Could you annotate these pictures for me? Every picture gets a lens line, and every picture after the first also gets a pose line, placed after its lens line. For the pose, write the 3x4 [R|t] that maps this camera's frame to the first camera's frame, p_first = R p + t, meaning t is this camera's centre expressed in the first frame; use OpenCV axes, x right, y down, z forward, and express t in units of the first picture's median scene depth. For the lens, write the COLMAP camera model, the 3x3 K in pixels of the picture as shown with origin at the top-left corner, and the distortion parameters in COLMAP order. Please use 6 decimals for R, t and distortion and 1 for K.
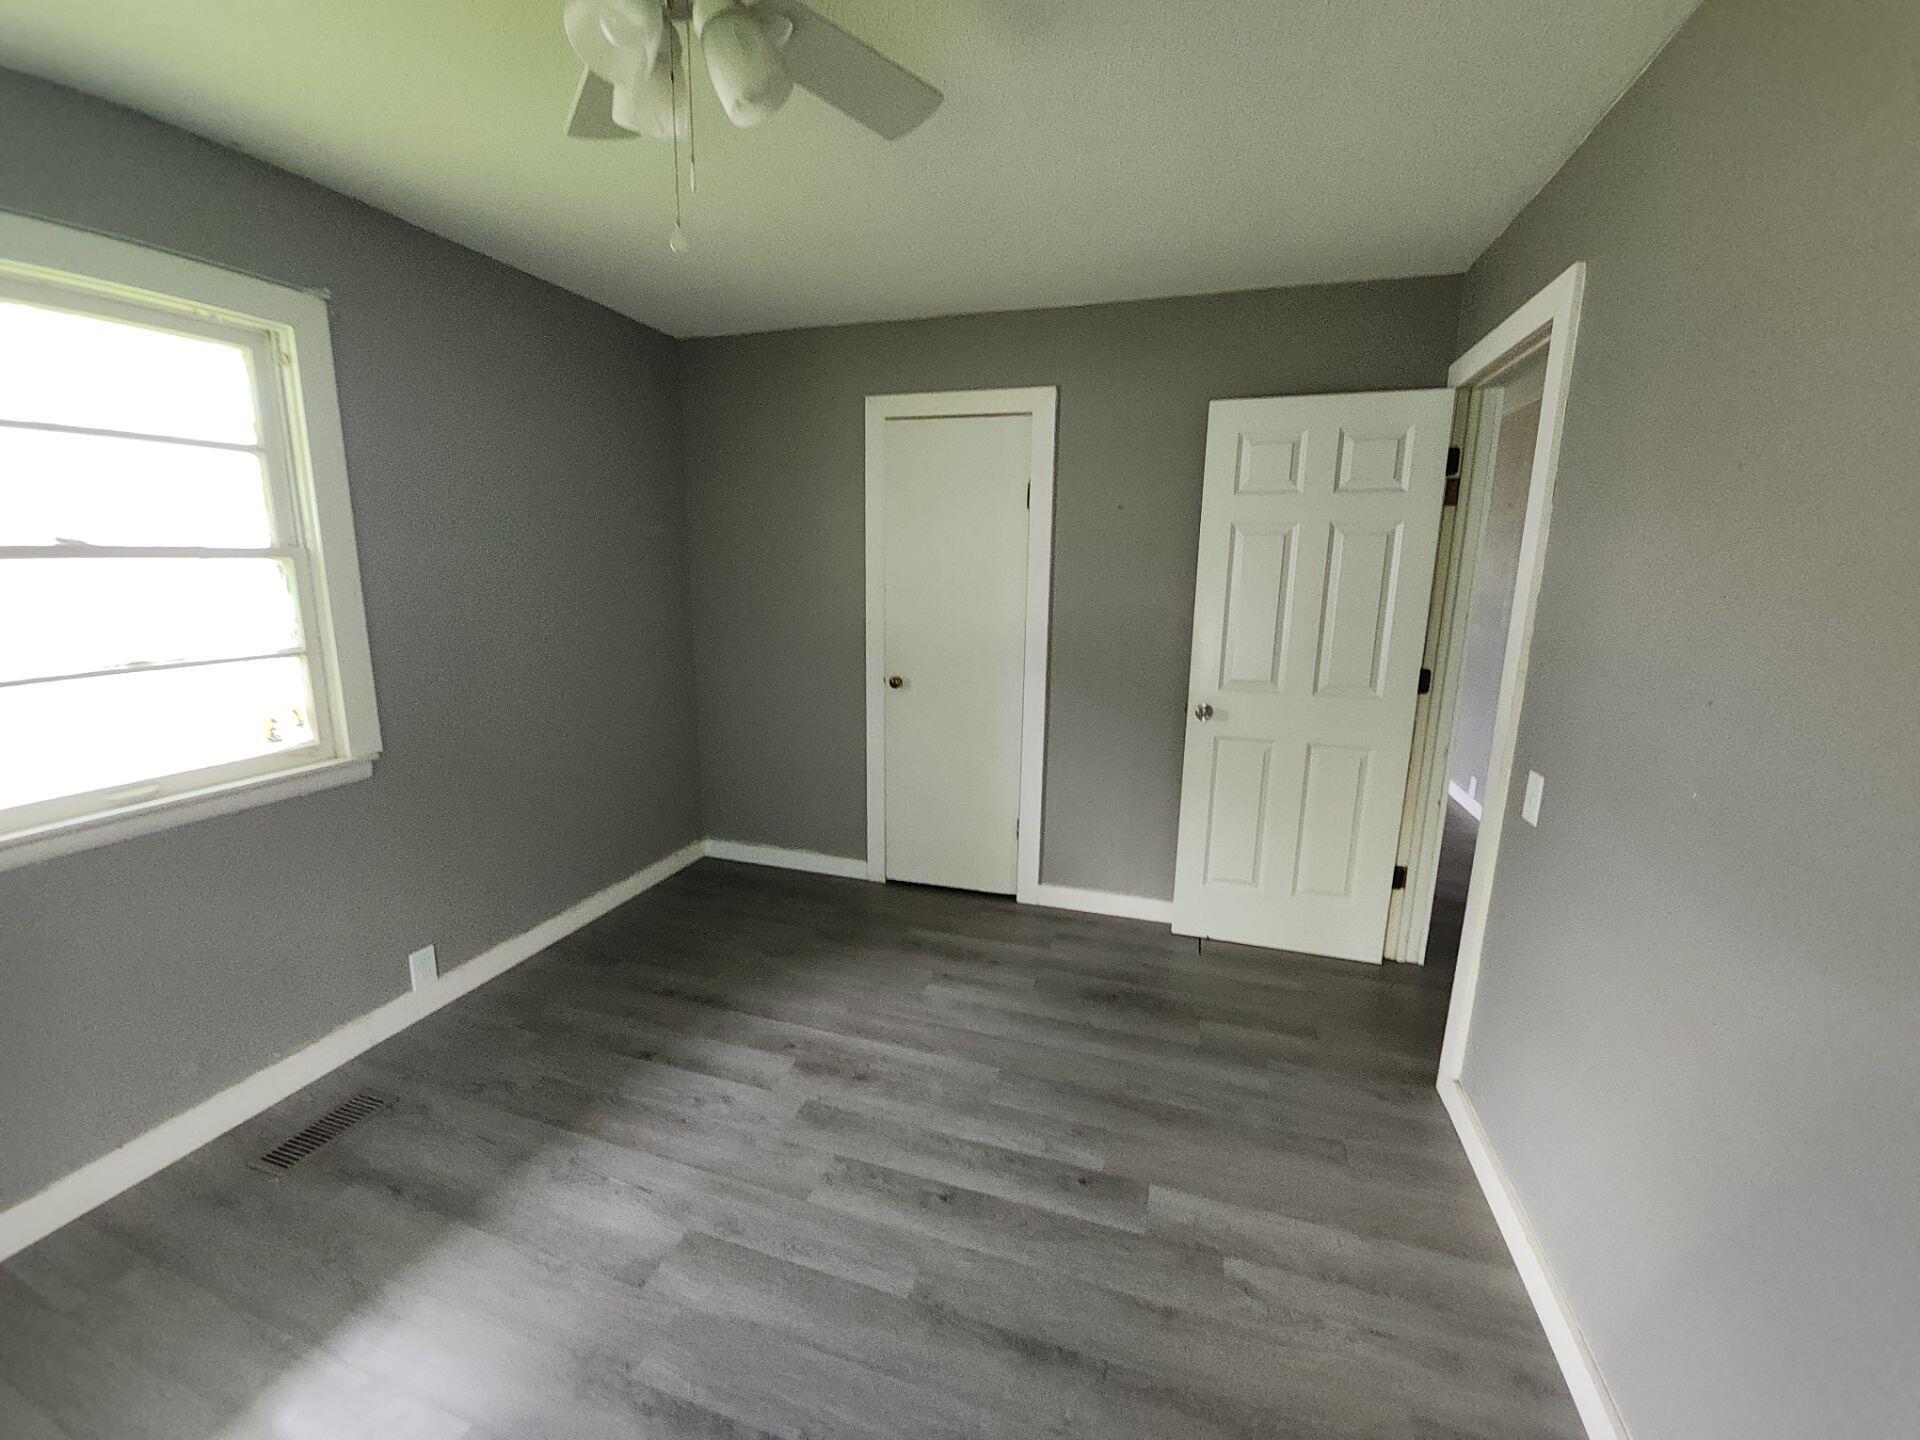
lens RADIAL K [[757.2, 0, 960.0], [0, 757.2, 720.0], [0, 0, 1]] dist [-0.008641, -0.000110]
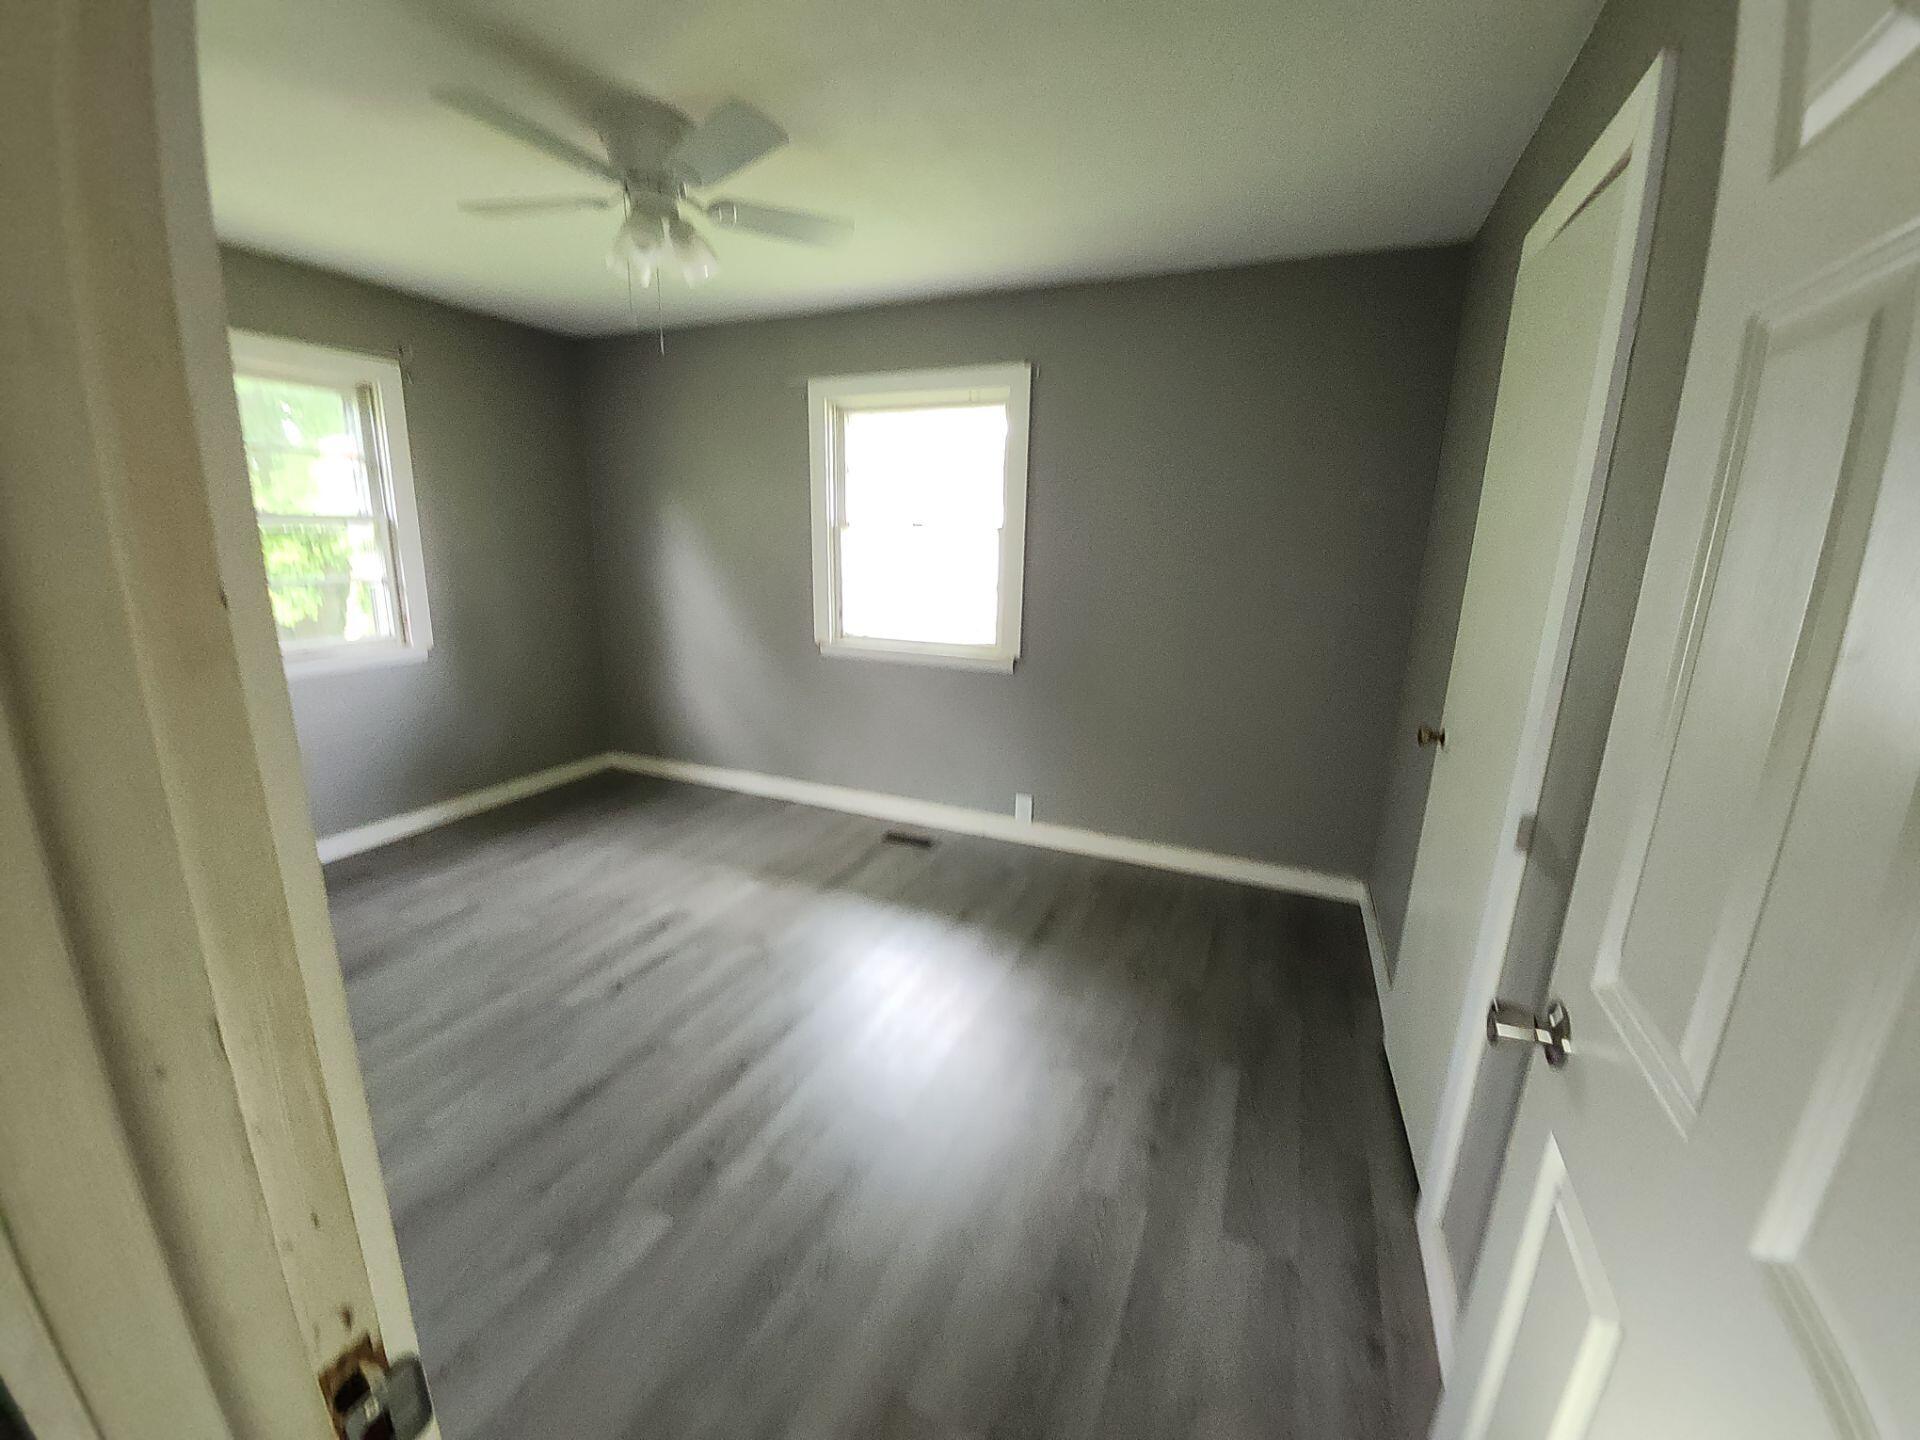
lens RADIAL K [[757.2, 0, 960.0], [0, 757.2, 720.0], [0, 0, 1]] dist [-0.008641, -0.000110]
pose [[-0.103865, 0.226444, -0.968471, 0.802354], [-0.208154, 0.947224, 0.243800, -0.199855], [0.972566, 0.226913, -0.051249, 1.051324]]
